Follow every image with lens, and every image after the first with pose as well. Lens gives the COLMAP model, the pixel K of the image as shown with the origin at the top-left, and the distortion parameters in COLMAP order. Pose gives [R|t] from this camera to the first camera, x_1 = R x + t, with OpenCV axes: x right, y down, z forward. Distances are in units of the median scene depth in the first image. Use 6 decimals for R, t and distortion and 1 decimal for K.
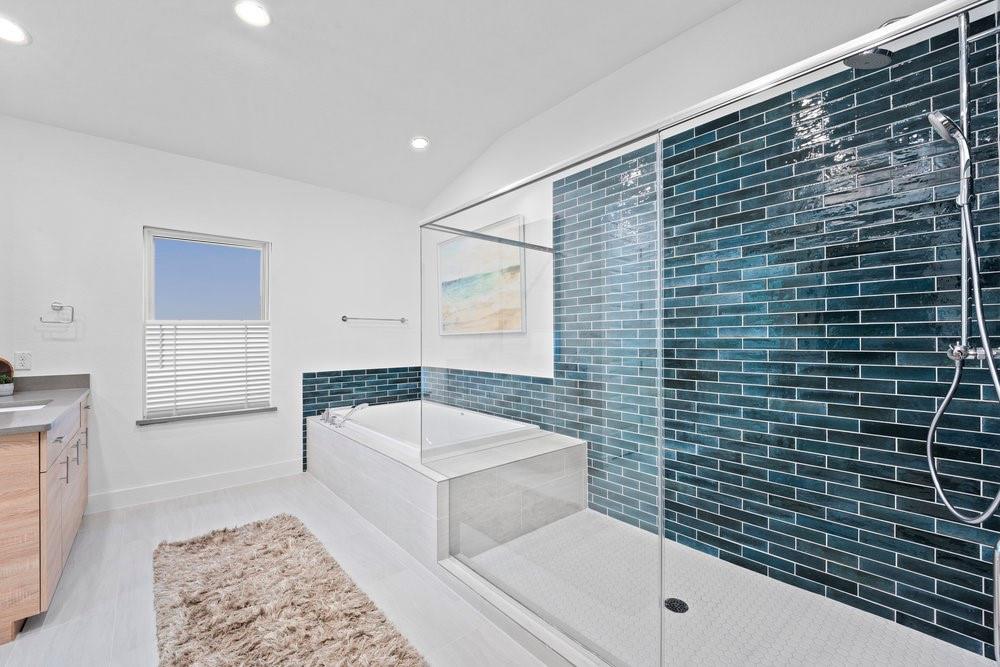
lens RADIAL K [[412.8, 0, 499.0], [0, 412.8, 330.9], [0, 0, 1]] dist [-0.000949, -0.007896]
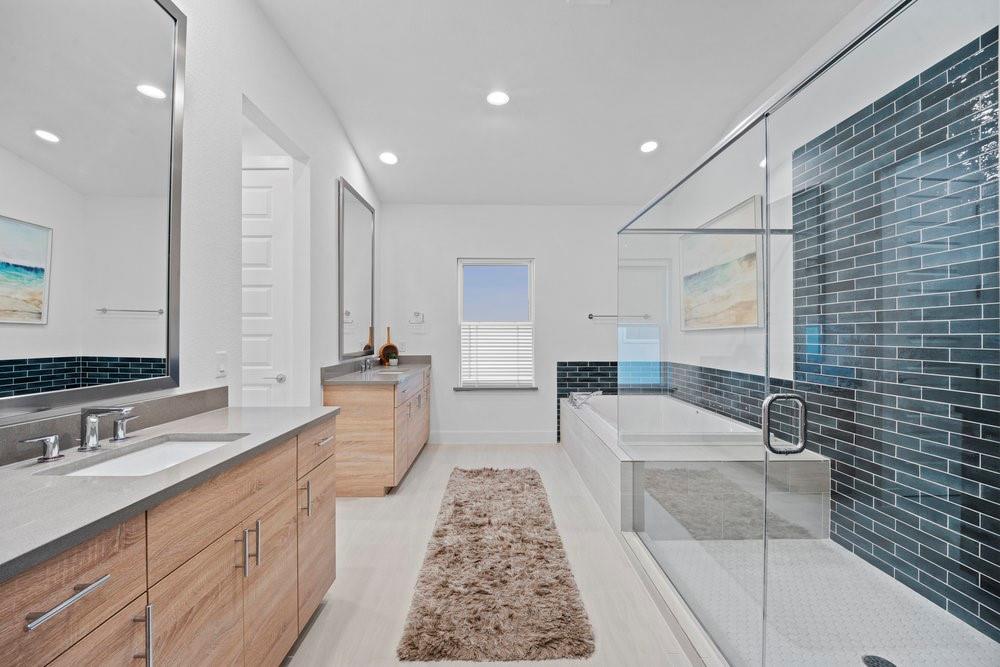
lens RADIAL K [[412.8, 0, 505.0], [0, 412.8, 332.7], [0, 0, 1]] dist [-0.000949, -0.007896]
pose [[0.769929, 0.002443, -0.638125, 0.239082], [0.006544, 0.999910, 0.011723, 0.001292], [0.638096, -0.013202, 0.769844, -0.045674]]
